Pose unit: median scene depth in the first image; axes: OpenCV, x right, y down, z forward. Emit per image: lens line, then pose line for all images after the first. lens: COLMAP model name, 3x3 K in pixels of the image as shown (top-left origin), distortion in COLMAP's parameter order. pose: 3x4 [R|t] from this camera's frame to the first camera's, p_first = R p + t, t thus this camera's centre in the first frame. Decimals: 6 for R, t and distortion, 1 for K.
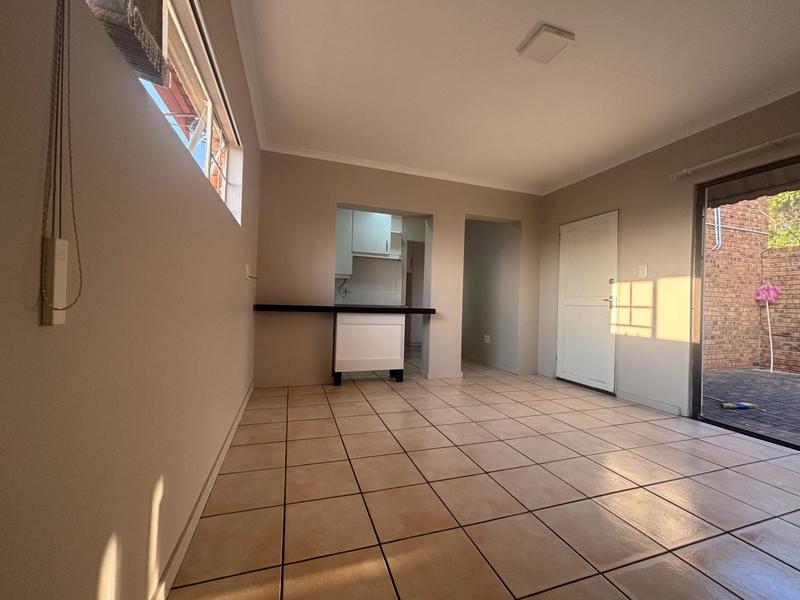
lens RADIAL K [[324.3, 0, 398.9], [0, 324.3, 301.9], [0, 0, 1]] dist [-0.001650, -0.000150]
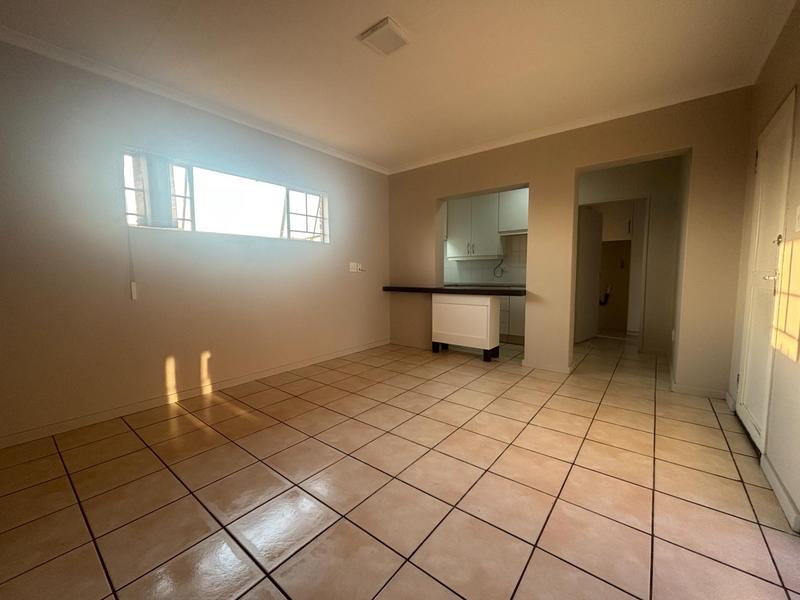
lens RADIAL K [[325.4, 0, 400.0], [0, 325.4, 300.0], [0, 0, 1]] dist [-0.000998, 0.000021]
pose [[0.548983, 0.036251, -0.835047, 0.761349], [0.025504, 0.997867, 0.060087, -0.016645], [0.835444, -0.054284, 0.546888, 0.237211]]
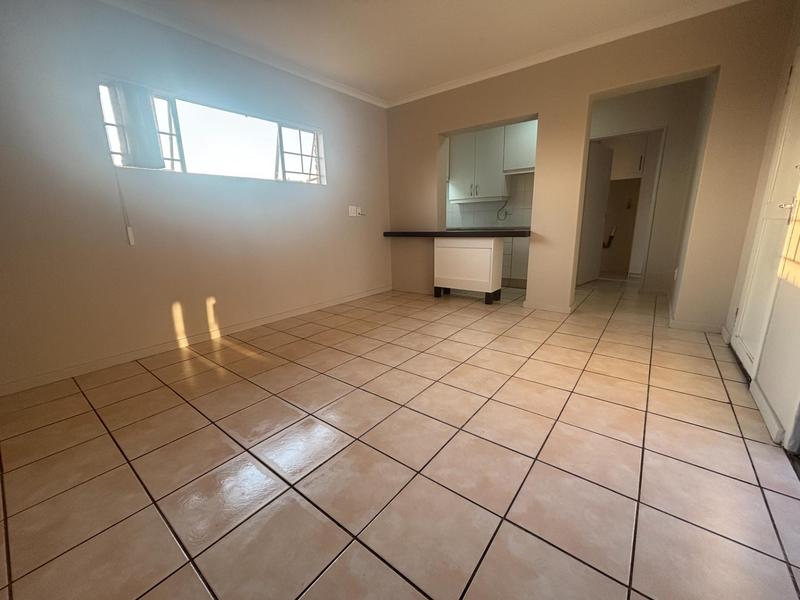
lens RADIAL K [[325.4, 0, 400.0], [0, 325.4, 300.0], [0, 0, 1]] dist [-0.000998, 0.000021]
pose [[0.552516, 0.150842, -0.819740, 0.754789], [0.043326, 0.976961, 0.208974, 0.004851], [0.832376, -0.150977, 0.533251, 0.228844]]
